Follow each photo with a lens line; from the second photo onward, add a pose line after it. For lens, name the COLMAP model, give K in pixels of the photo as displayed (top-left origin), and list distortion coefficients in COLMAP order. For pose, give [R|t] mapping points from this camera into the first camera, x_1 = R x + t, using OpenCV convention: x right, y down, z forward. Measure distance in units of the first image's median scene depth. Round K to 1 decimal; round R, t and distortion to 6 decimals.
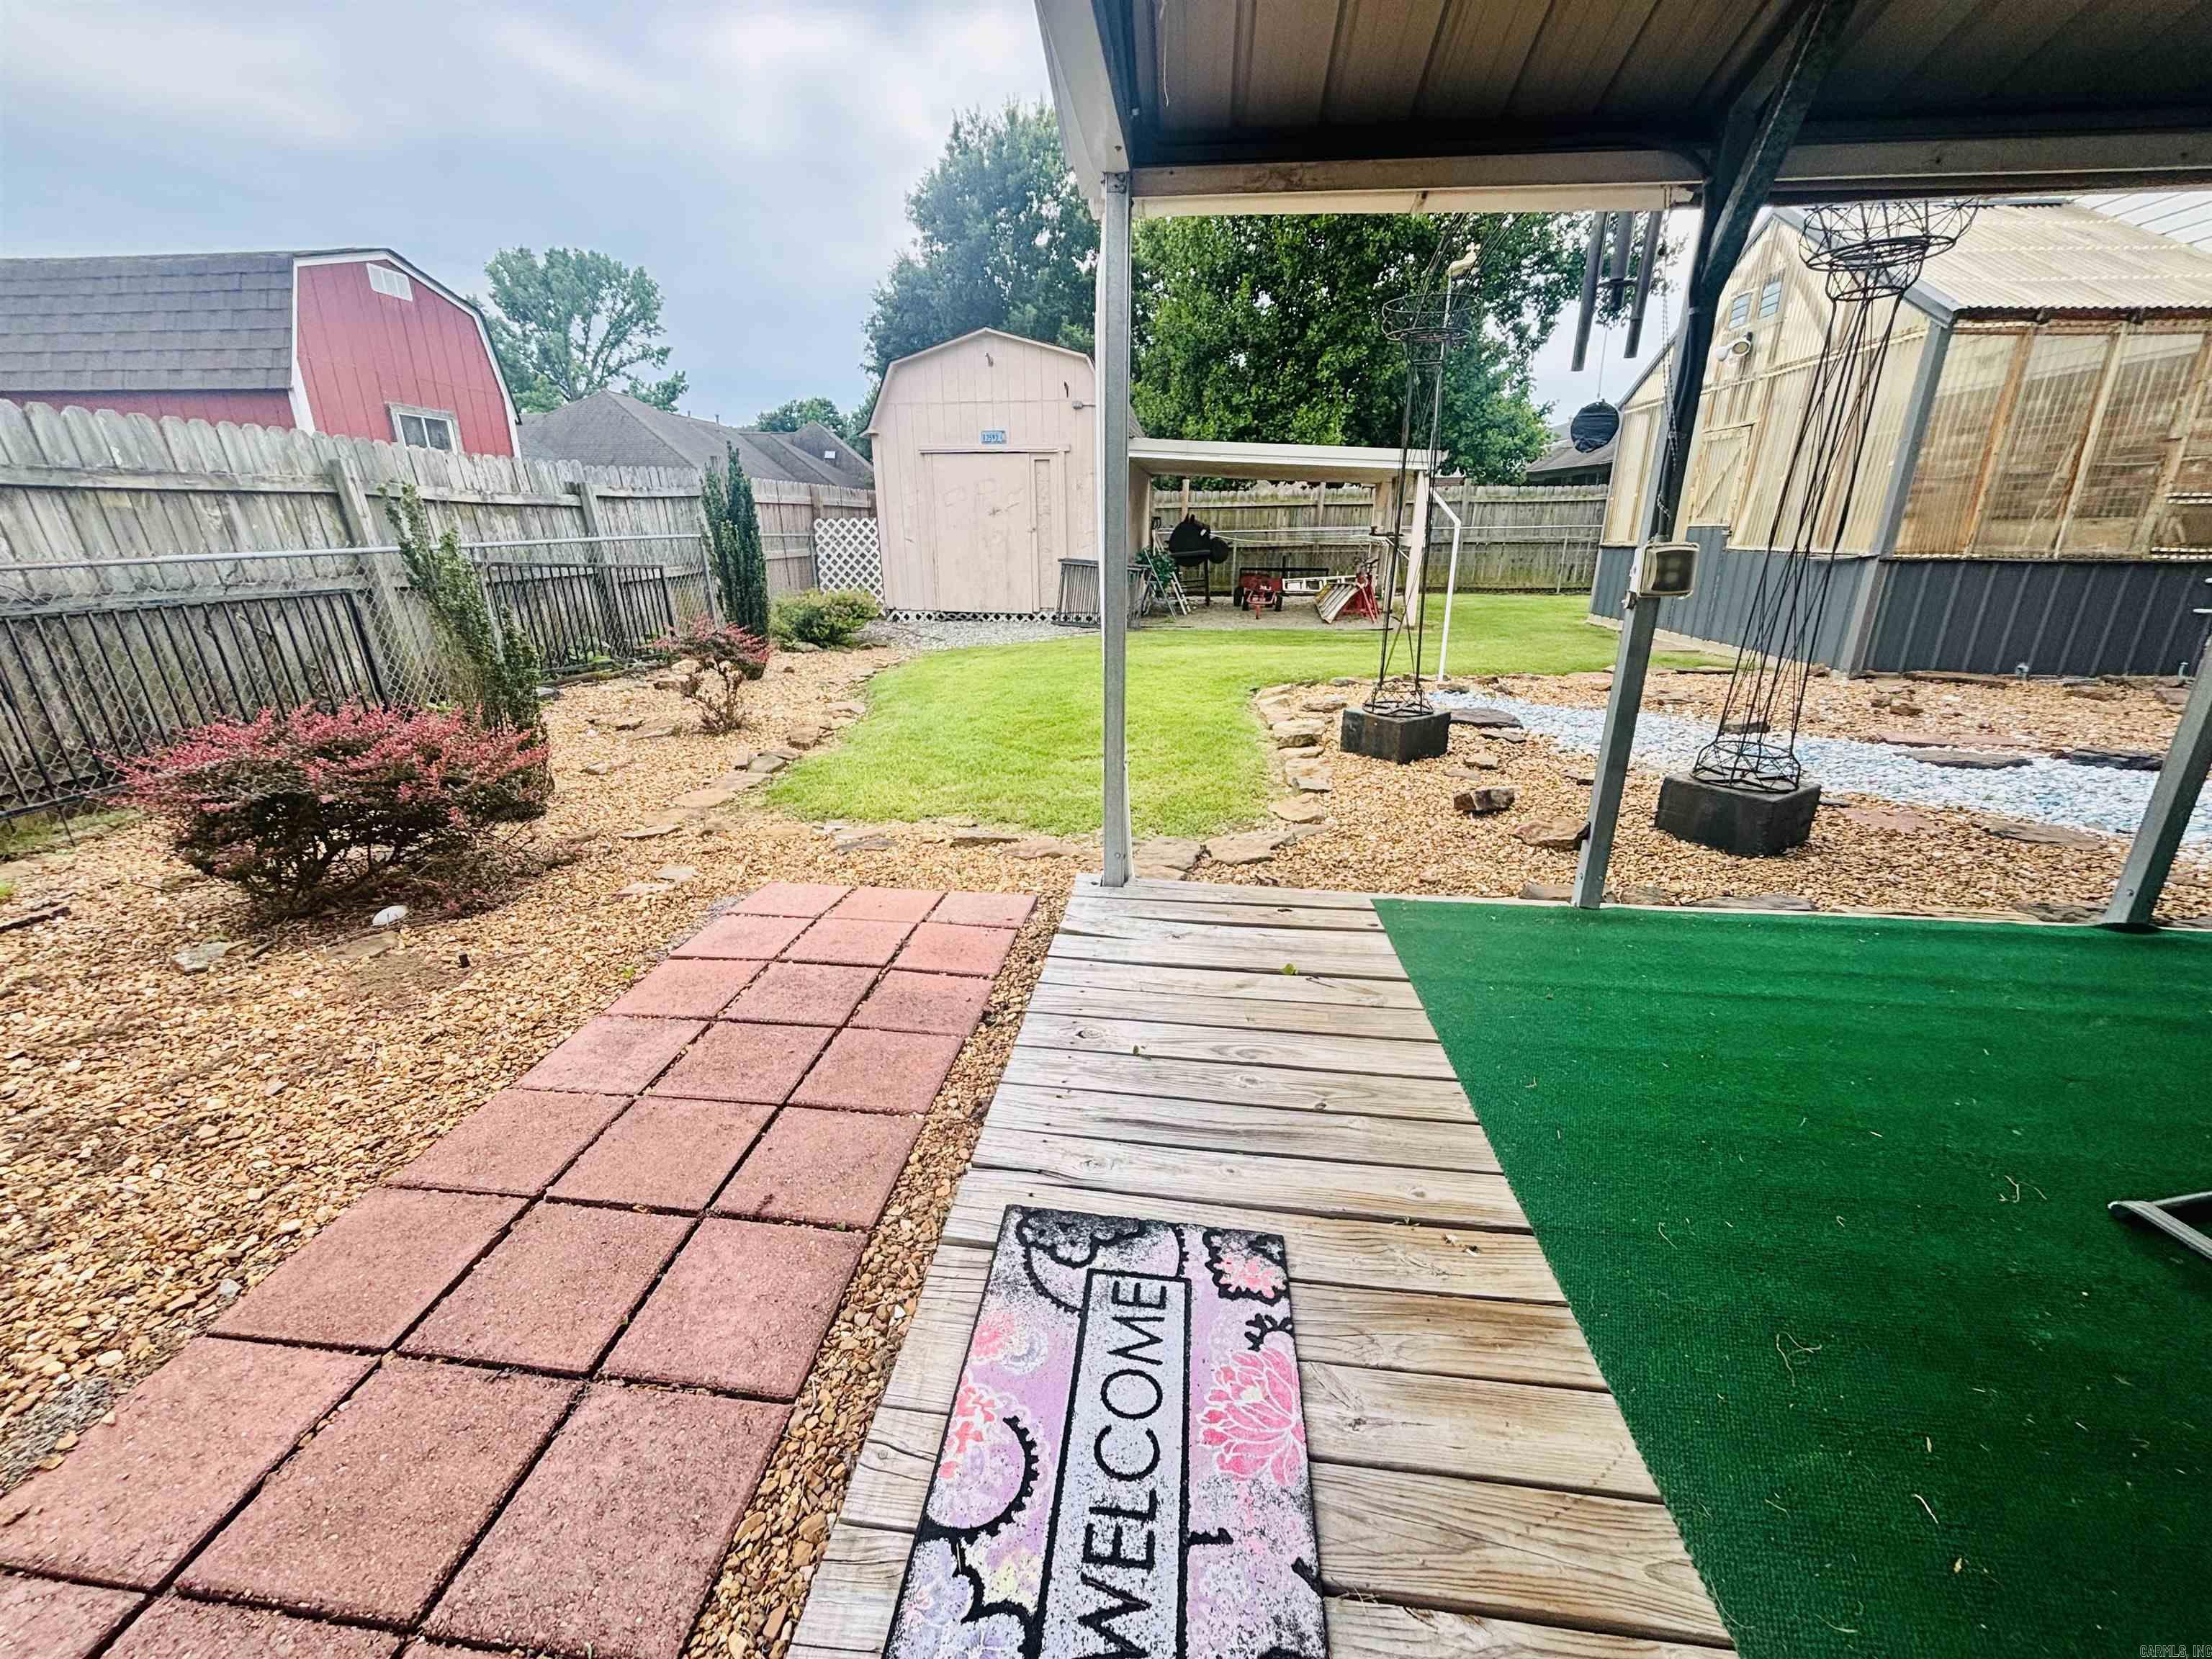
lens RADIAL K [[894.3, 0, 1102.0], [0, 894.3, 820.9], [0, 0, 1]] dist [-0.000922, 0.003532]
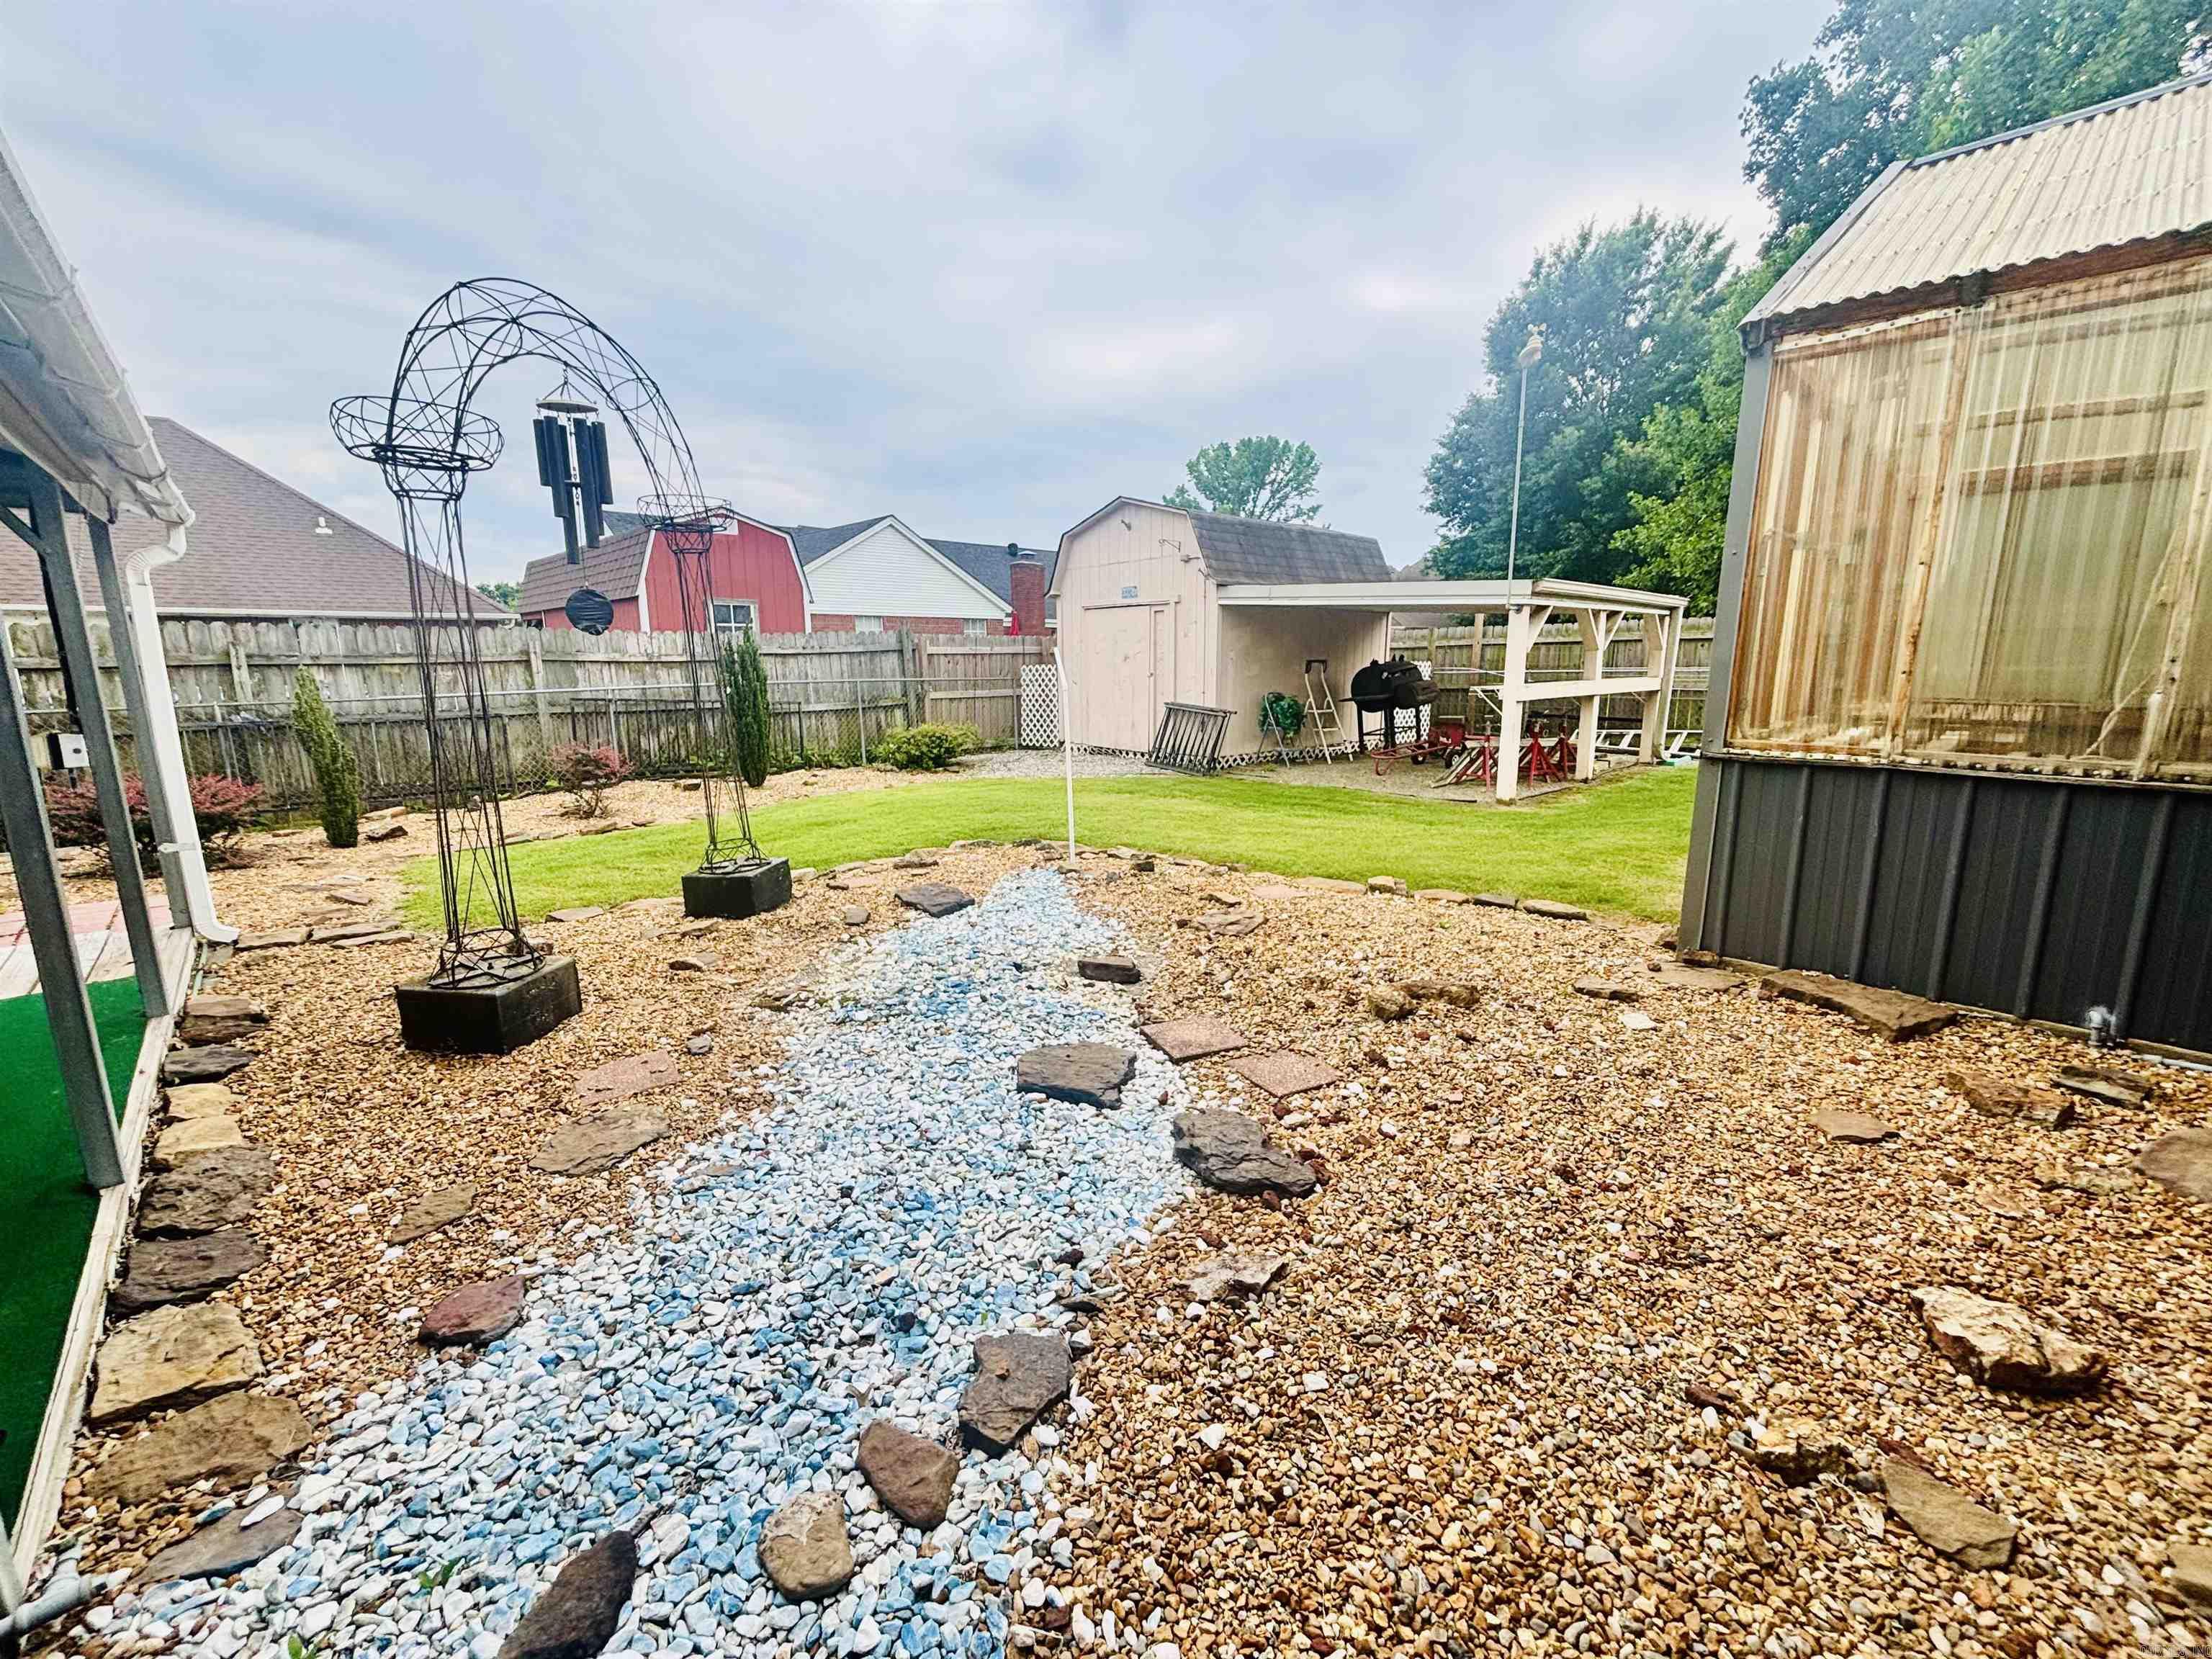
lens RADIAL K [[894.3, 0, 1102.0], [0, 894.3, 820.9], [0, 0, 1]] dist [-0.000922, 0.003532]
pose [[0.754005, 0.113705, -0.646953, 0.662946], [-0.198961, 0.978171, -0.059964, -0.099666], [0.626012, 0.173932, 0.760169, 0.240585]]
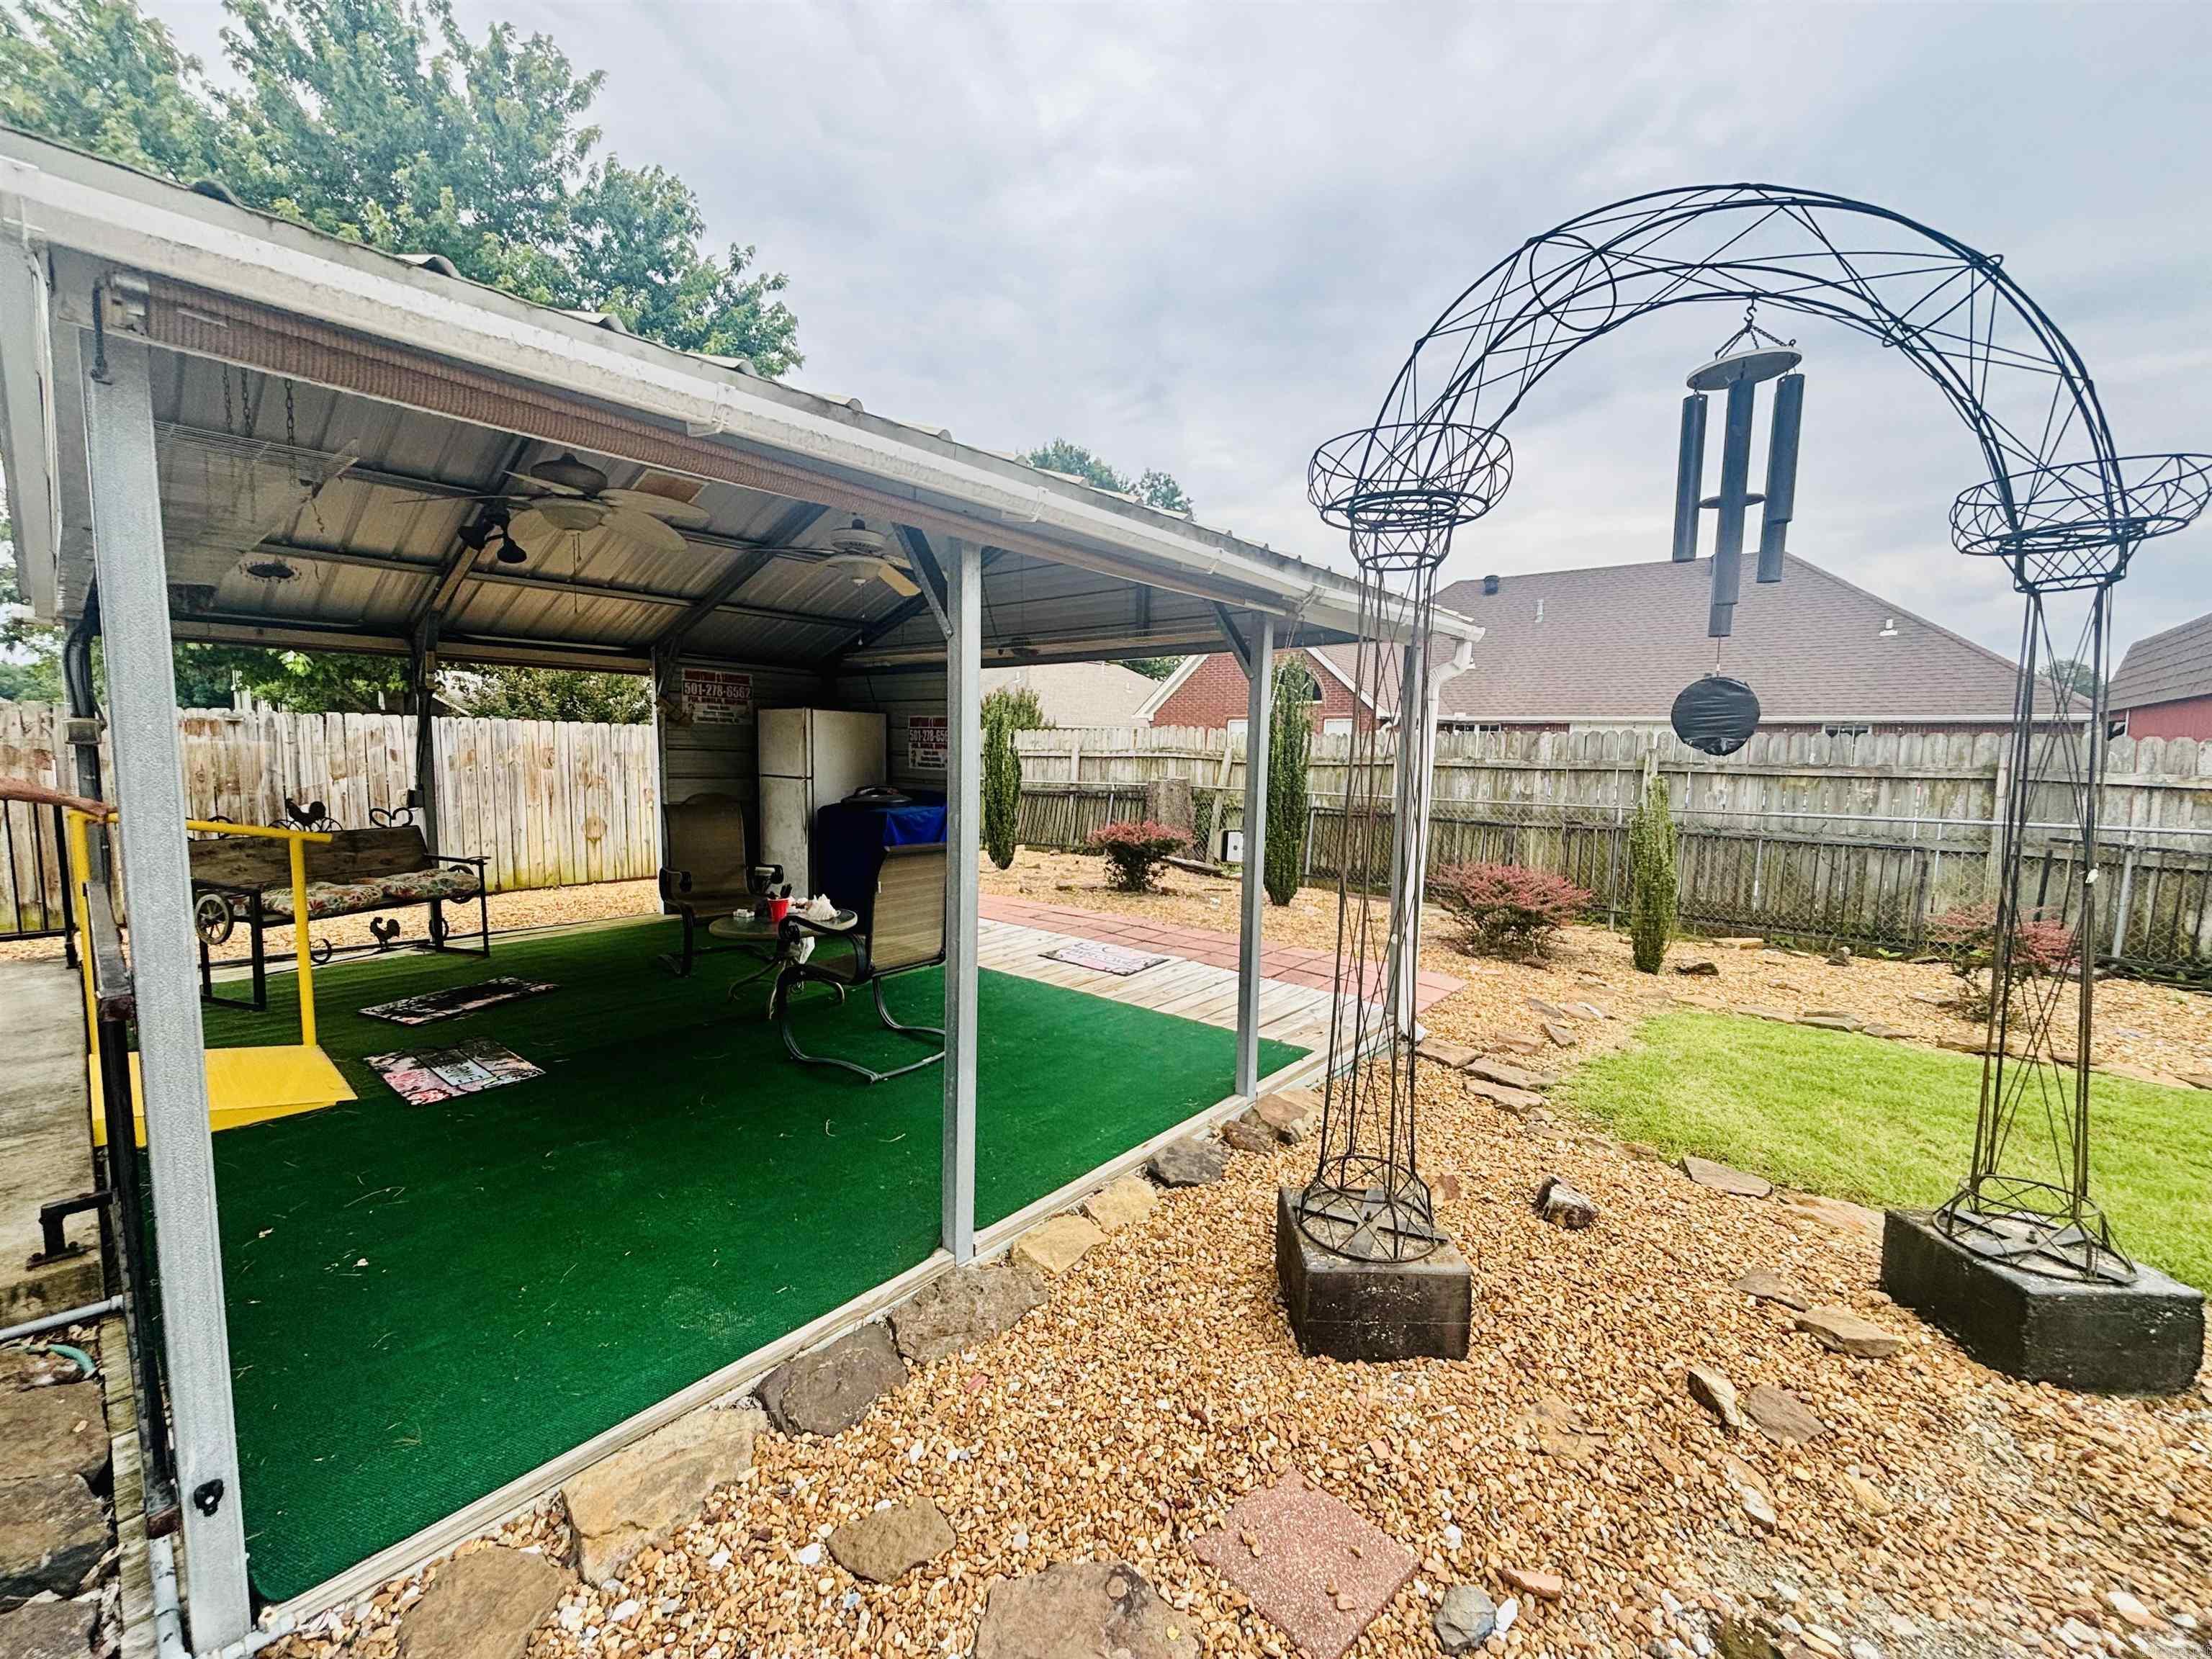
lens RADIAL K [[888.0, 0, 1108.9], [0, 888.0, 835.2], [0, 0, 1]] dist [0.000139, 0.000042]
pose [[-0.564361, 0.069348, -0.822610, 0.496216], [-0.281115, 0.920767, 0.270485, -0.160006], [0.776190, 0.383899, -0.500150, 0.393257]]
